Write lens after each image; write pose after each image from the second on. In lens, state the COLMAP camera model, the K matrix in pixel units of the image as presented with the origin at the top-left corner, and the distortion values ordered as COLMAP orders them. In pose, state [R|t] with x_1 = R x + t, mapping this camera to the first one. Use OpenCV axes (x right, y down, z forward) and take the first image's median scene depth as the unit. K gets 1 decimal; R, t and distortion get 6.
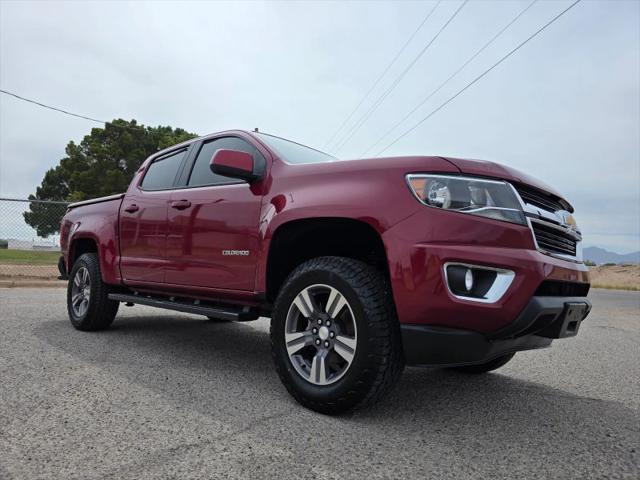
lens RADIAL K [[431.9, 0, 313.9], [0, 431.9, 243.1], [0, 0, 1]] dist [0.042762, -0.035741]
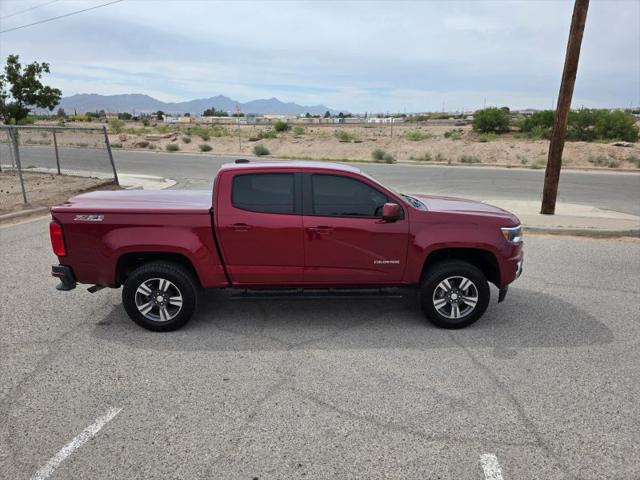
lens RADIAL K [[431.9, 0, 320.7], [0, 431.9, 255.0], [0, 0, 1]] dist [0.042762, -0.035741]
pose [[0.706558, -0.234081, 0.667818, -1.823830], [-0.019810, 0.936794, 0.349320, -0.722423], [-0.707377, -0.260044, 0.657263, 0.090305]]
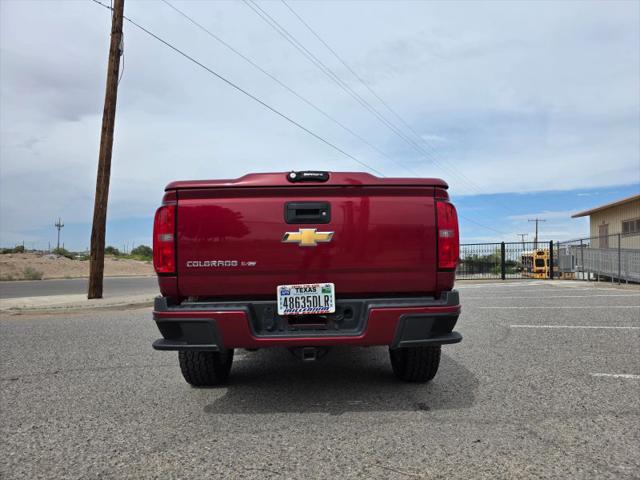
lens RADIAL K [[431.9, 0, 329.4], [0, 431.9, 239.4], [0, 0, 1]] dist [0.042762, -0.035741]
pose [[-0.711344, 0.005648, 0.702821, -1.863497], [-0.071868, 0.994142, -0.080729, 0.052462], [-0.699160, -0.107937, -0.706771, 3.281745]]
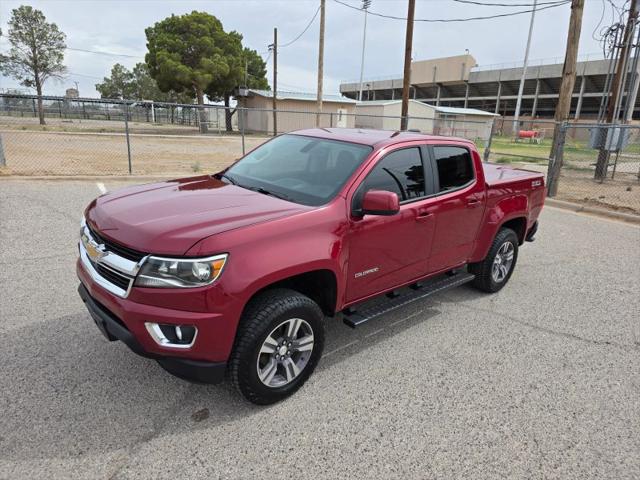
lens RADIAL K [[431.9, 0, 315.7], [0, 431.9, 247.2], [0, 0, 1]] dist [0.042762, -0.035741]
pose [[-0.063918, 0.248384, -0.966550, 1.726704], [0.007155, 0.968620, 0.248443, -0.357058], [0.997929, 0.008965, -0.063690, 1.693985]]
